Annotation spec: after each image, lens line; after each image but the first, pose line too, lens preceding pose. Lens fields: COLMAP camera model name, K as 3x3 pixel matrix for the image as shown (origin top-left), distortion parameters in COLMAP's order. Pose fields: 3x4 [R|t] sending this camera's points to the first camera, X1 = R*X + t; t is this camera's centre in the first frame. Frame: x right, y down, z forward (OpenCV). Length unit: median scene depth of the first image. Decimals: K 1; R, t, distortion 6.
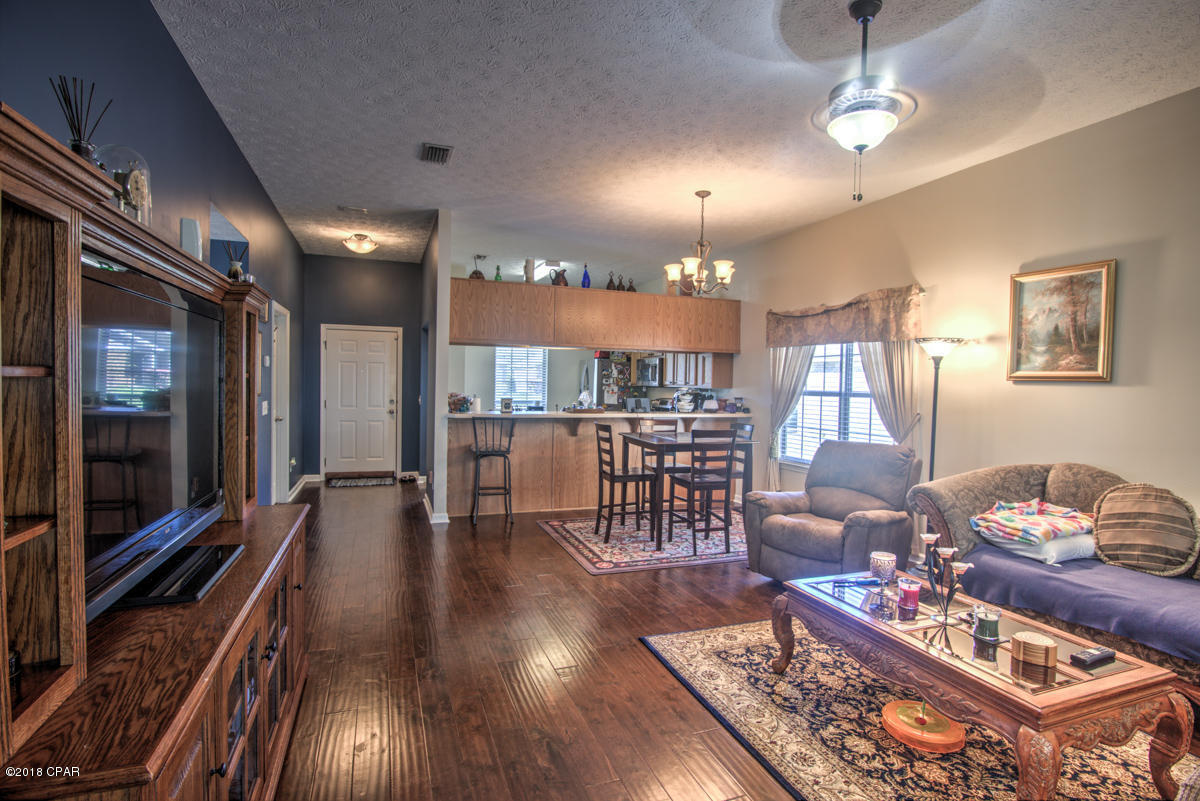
lens RADIAL K [[594.4, 0, 588.5], [0, 594.4, 397.6], [0, 0, 1]] dist [-0.026125, 0.001241]
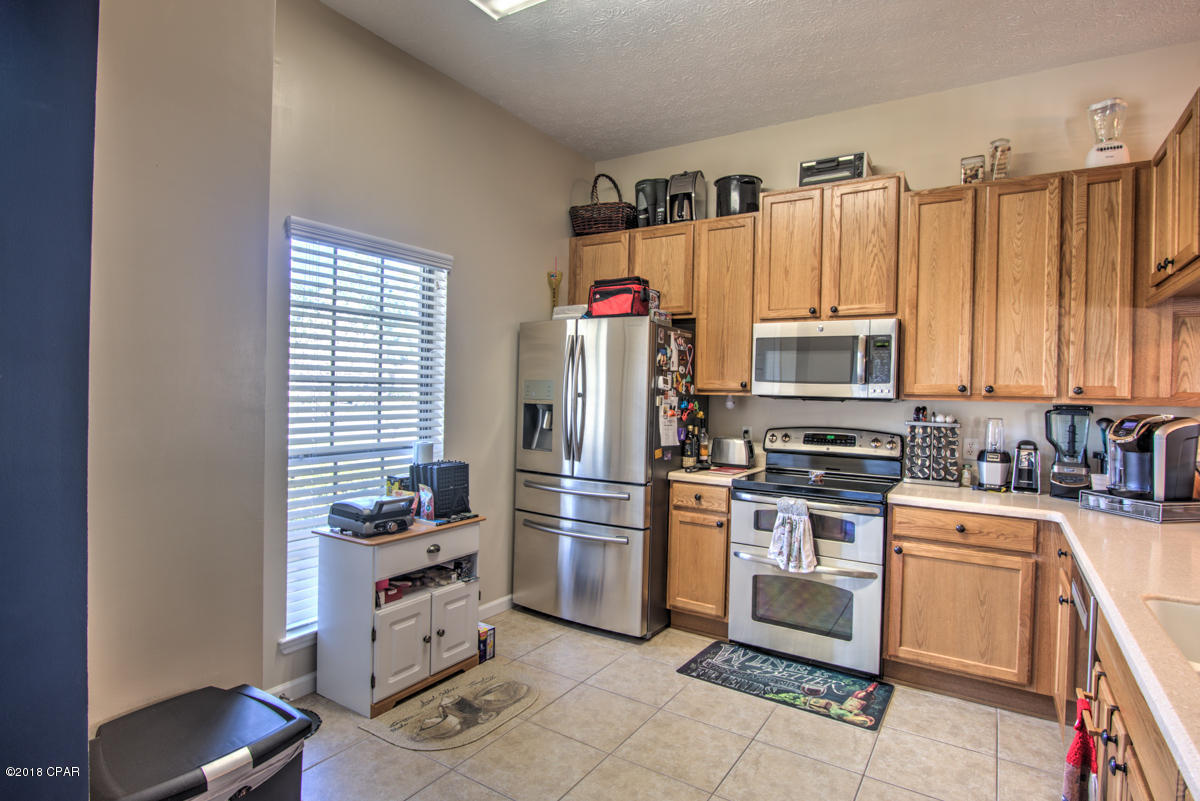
lens RADIAL K [[594.4, 0, 605.9], [0, 594.4, 395.8], [0, 0, 1]] dist [-0.026125, 0.001241]
pose [[0.788530, -0.007114, 0.614955, -0.514868], [0.007188, 0.999971, 0.002350, -0.049289], [-0.614954, 0.002567, 0.788559, 1.780978]]
